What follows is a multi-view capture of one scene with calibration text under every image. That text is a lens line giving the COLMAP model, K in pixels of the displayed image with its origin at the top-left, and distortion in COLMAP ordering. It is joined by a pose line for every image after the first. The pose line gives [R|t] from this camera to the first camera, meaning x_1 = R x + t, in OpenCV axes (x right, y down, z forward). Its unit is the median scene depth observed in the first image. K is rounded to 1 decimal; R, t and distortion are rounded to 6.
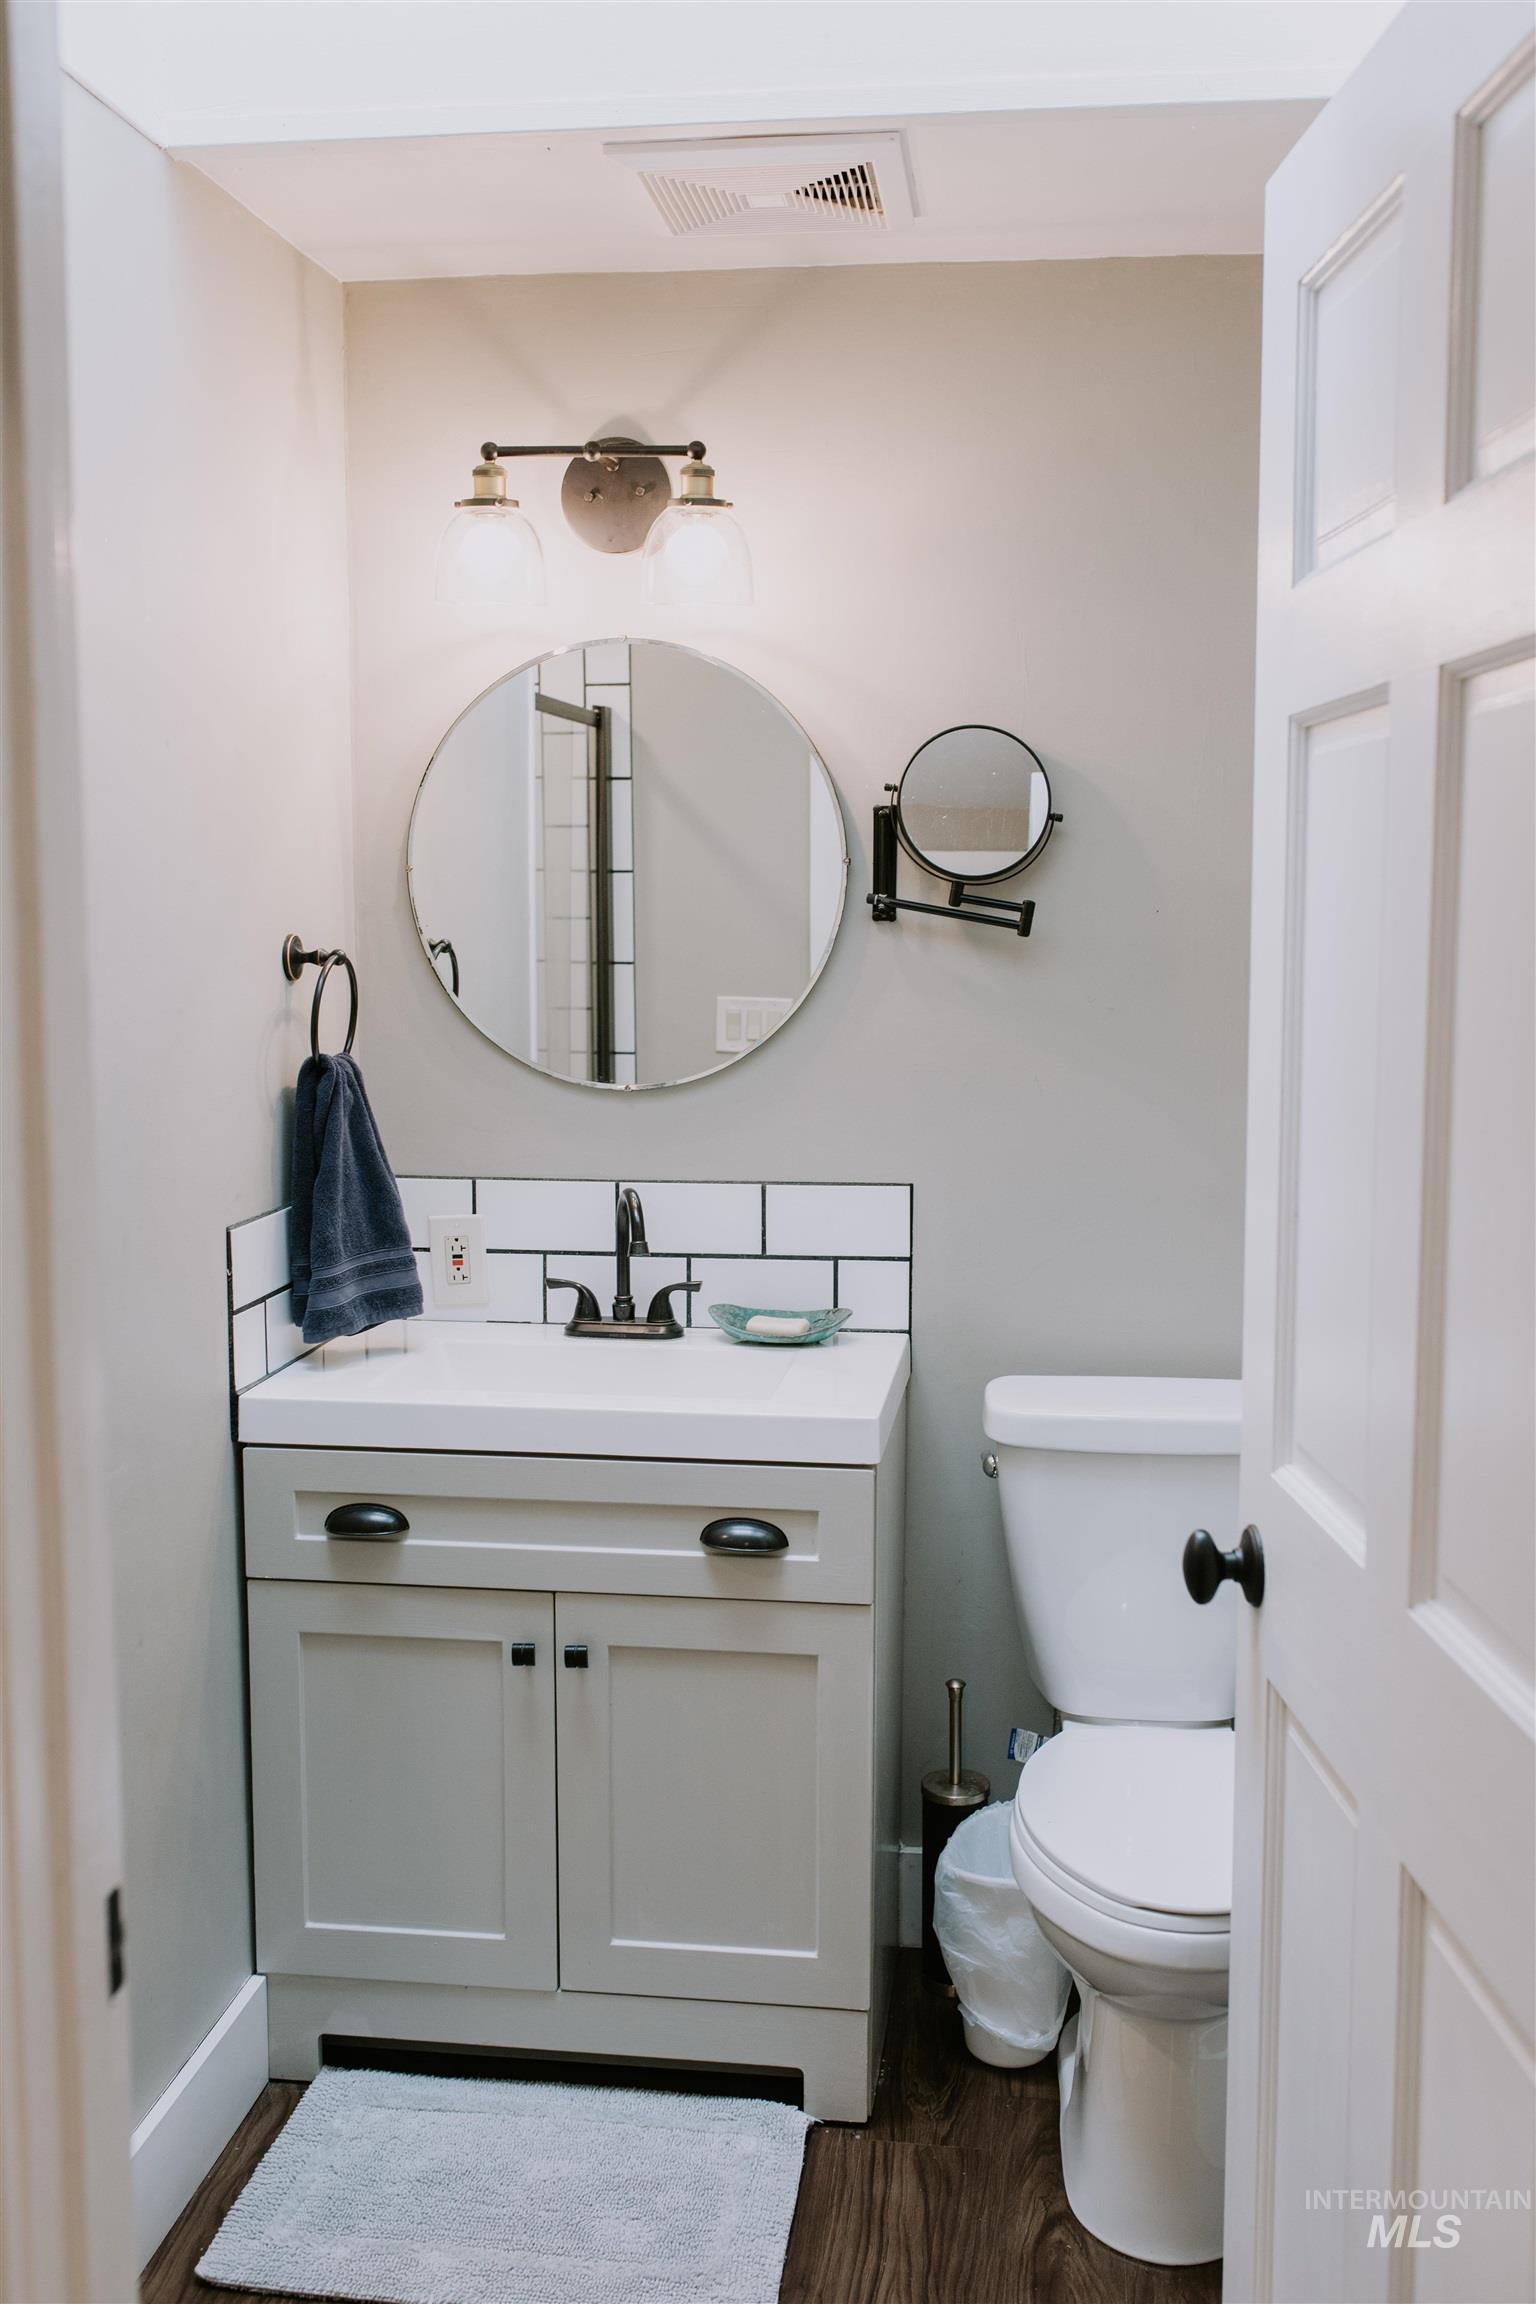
lens RADIAL K [[2213.0, 0, 768.0], [0, 2213.0, 1152.0], [0, 0, 1]] dist [0.006354, 0.003109]
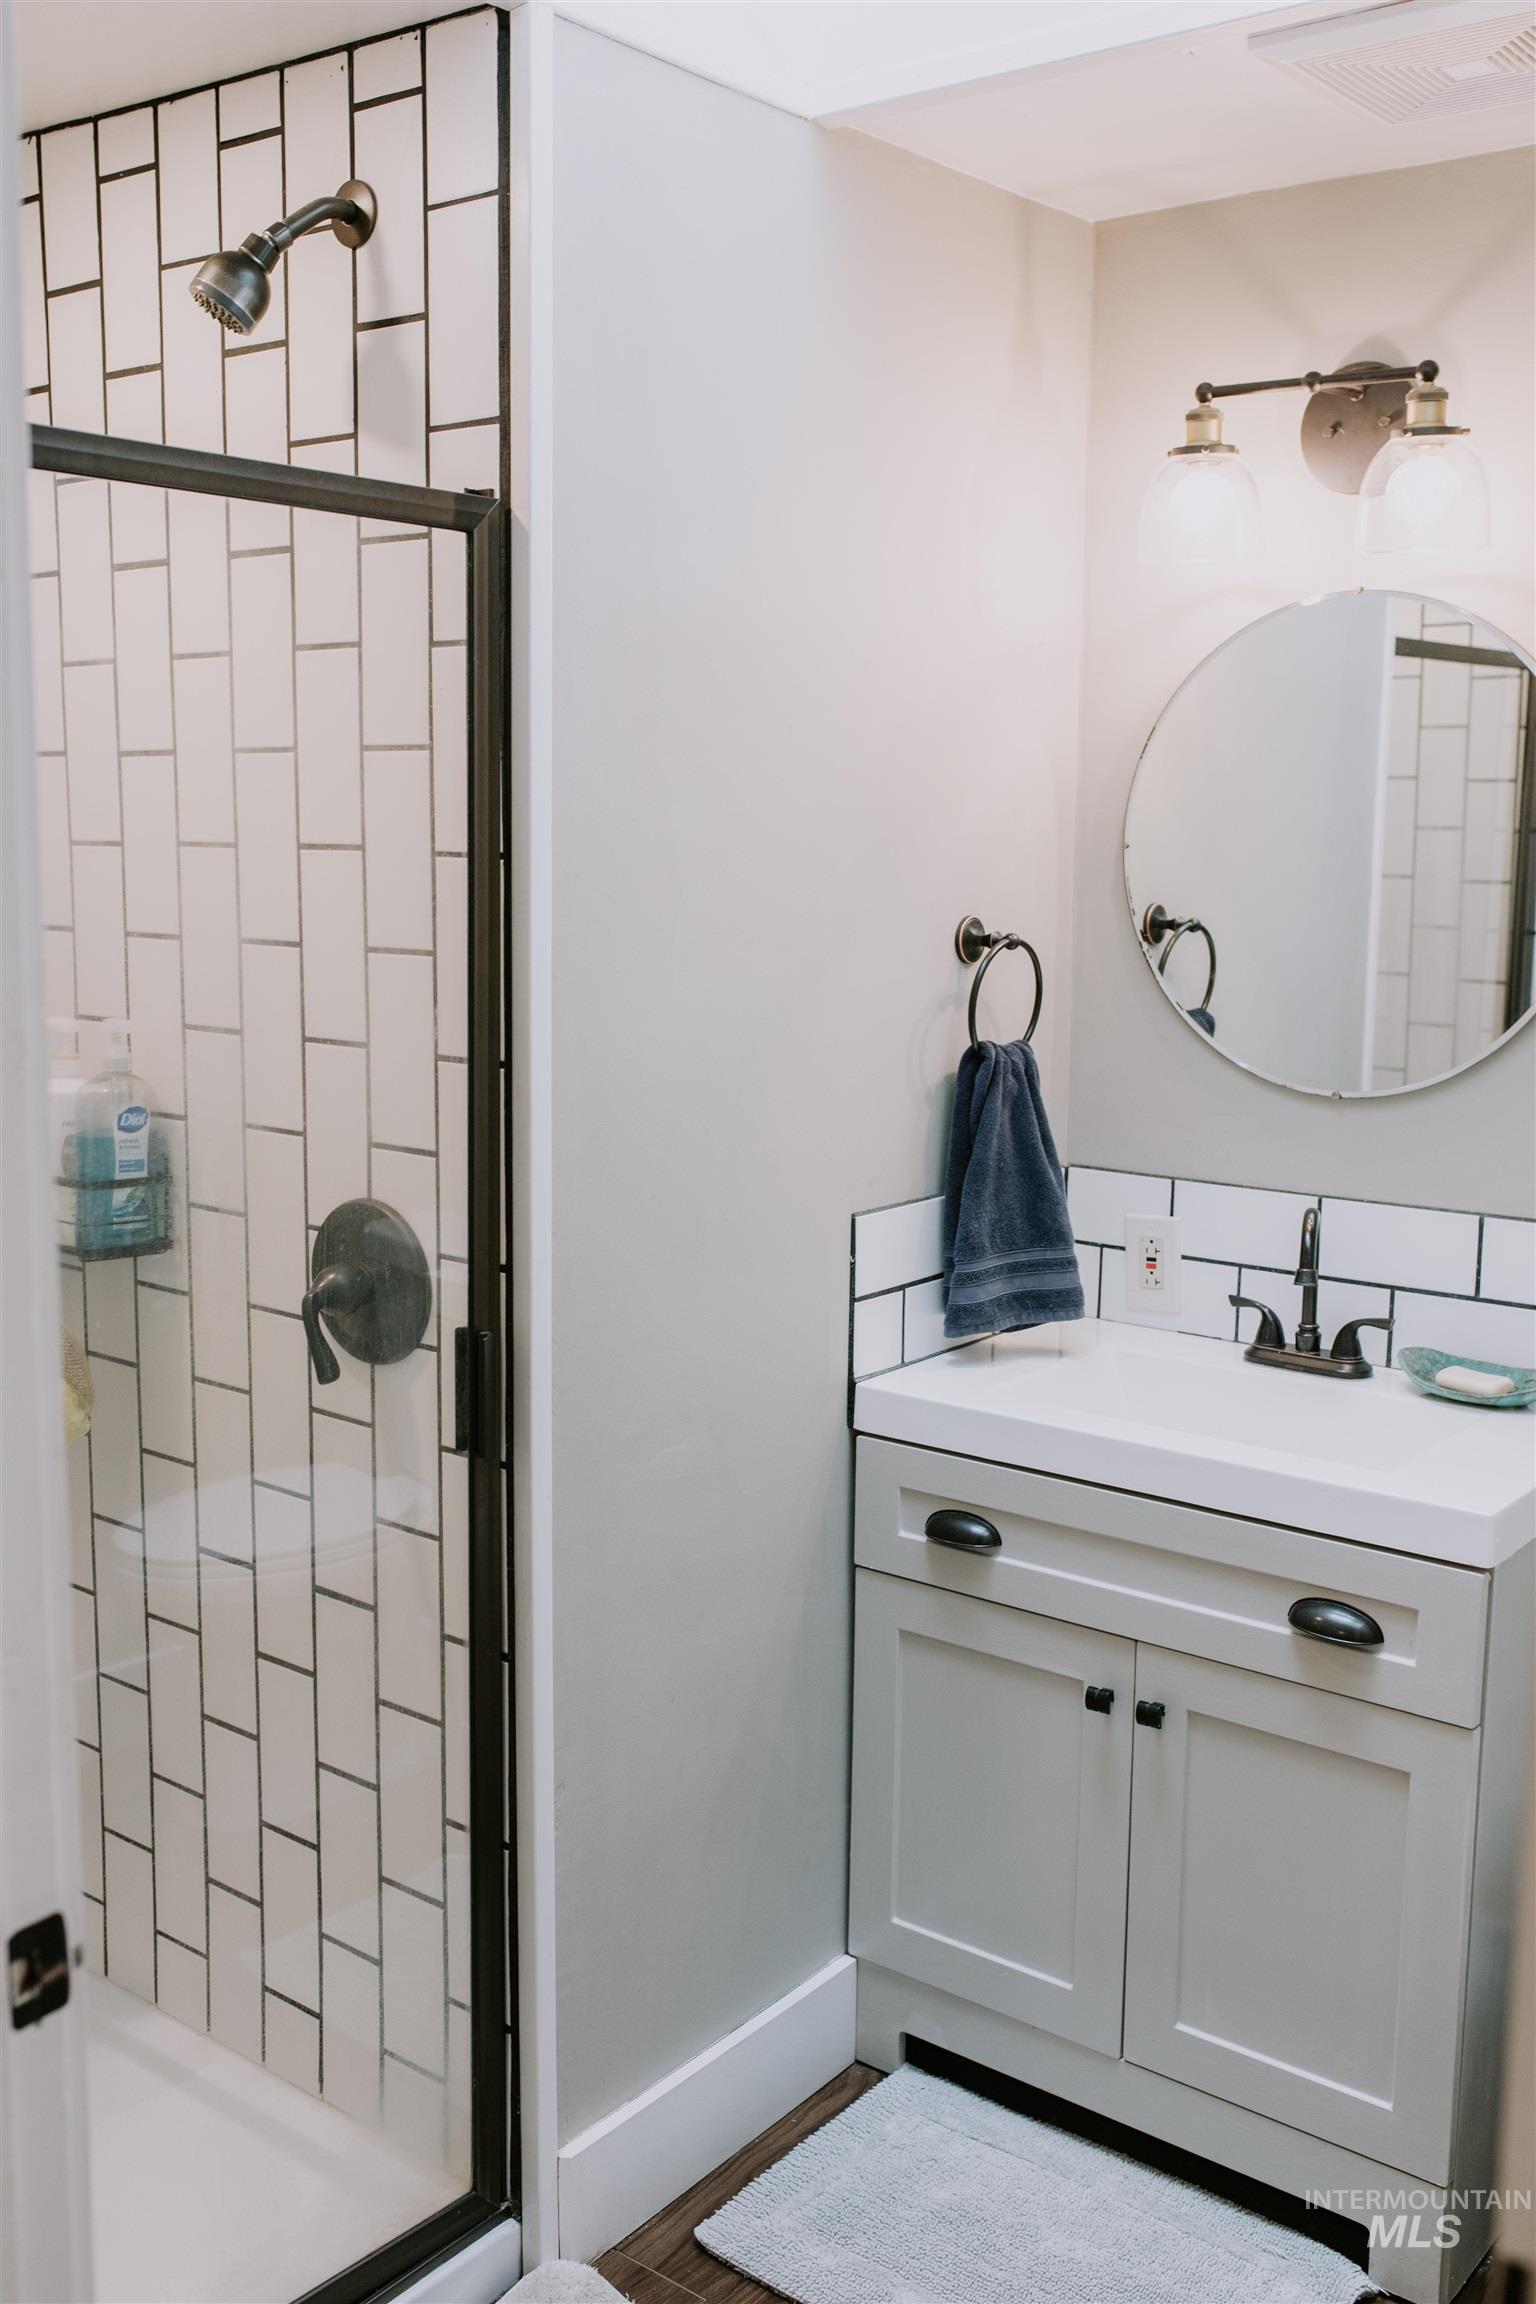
lens RADIAL K [[2189.6, 0, 768.0], [0, 2189.6, 1152.0], [0, 0, 1]] dist [0.002900, 0.002589]
pose [[0.863397, 0.084436, -0.497409, 0.196901], [-0.066826, 0.996349, 0.053136, -0.040750], [0.500080, -0.012637, 0.865887, 0.124734]]
